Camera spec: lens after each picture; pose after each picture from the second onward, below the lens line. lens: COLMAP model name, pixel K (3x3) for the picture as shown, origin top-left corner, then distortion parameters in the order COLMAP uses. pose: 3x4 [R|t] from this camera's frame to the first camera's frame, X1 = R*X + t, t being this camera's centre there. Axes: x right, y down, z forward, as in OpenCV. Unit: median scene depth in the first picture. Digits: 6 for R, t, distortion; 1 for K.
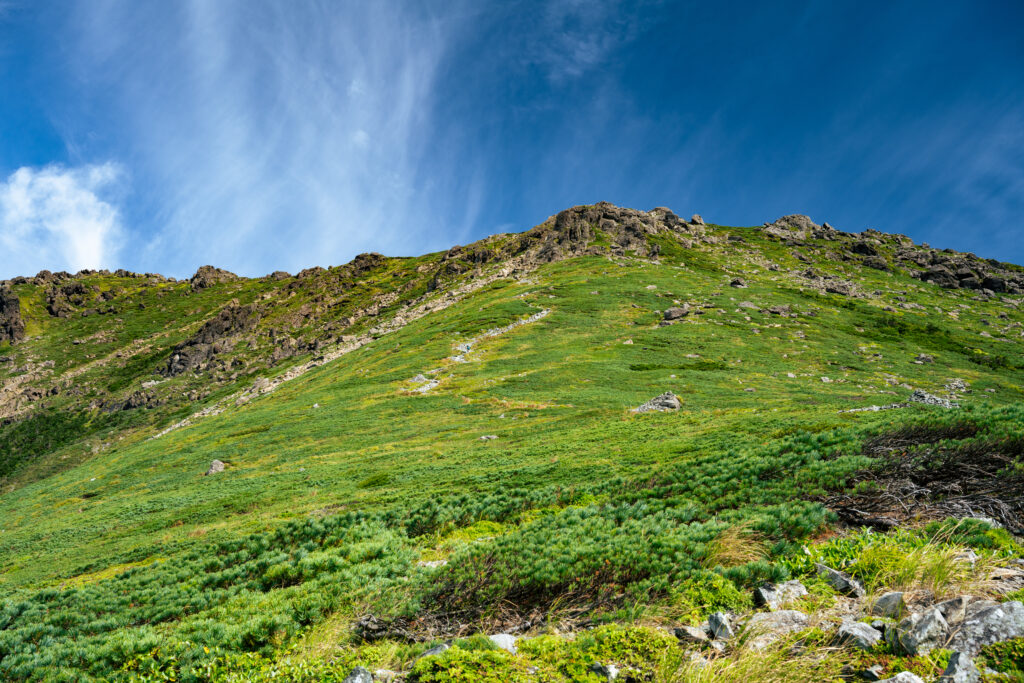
lens RADIAL K [[974.6, 0, 512.1], [0, 974.6, 343.1], [0, 0, 1]] dist [0.001800, 0.000000]
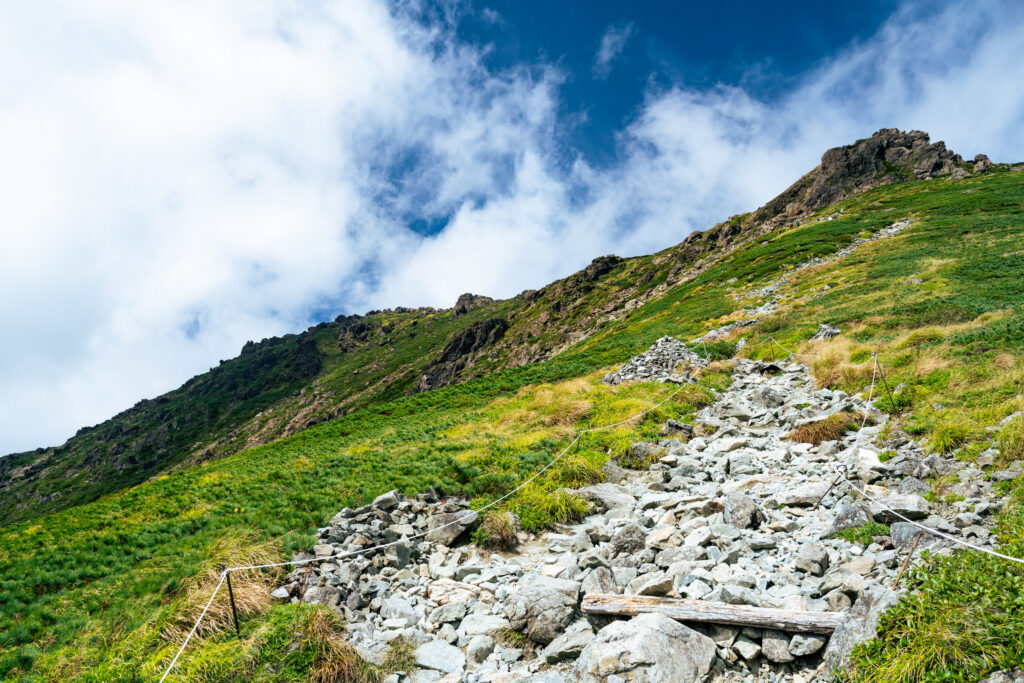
lens RADIAL K [[771.1, 0, 512.9], [0, 771.1, 342.0], [0, 0, 1]] dist [-0.004179, -0.001676]
pose [[0.952458, -0.104819, -0.286071, -0.020476], [0.100774, 0.994490, -0.028869, 0.008491], [0.287521, -0.001332, 0.957773, 0.218895]]
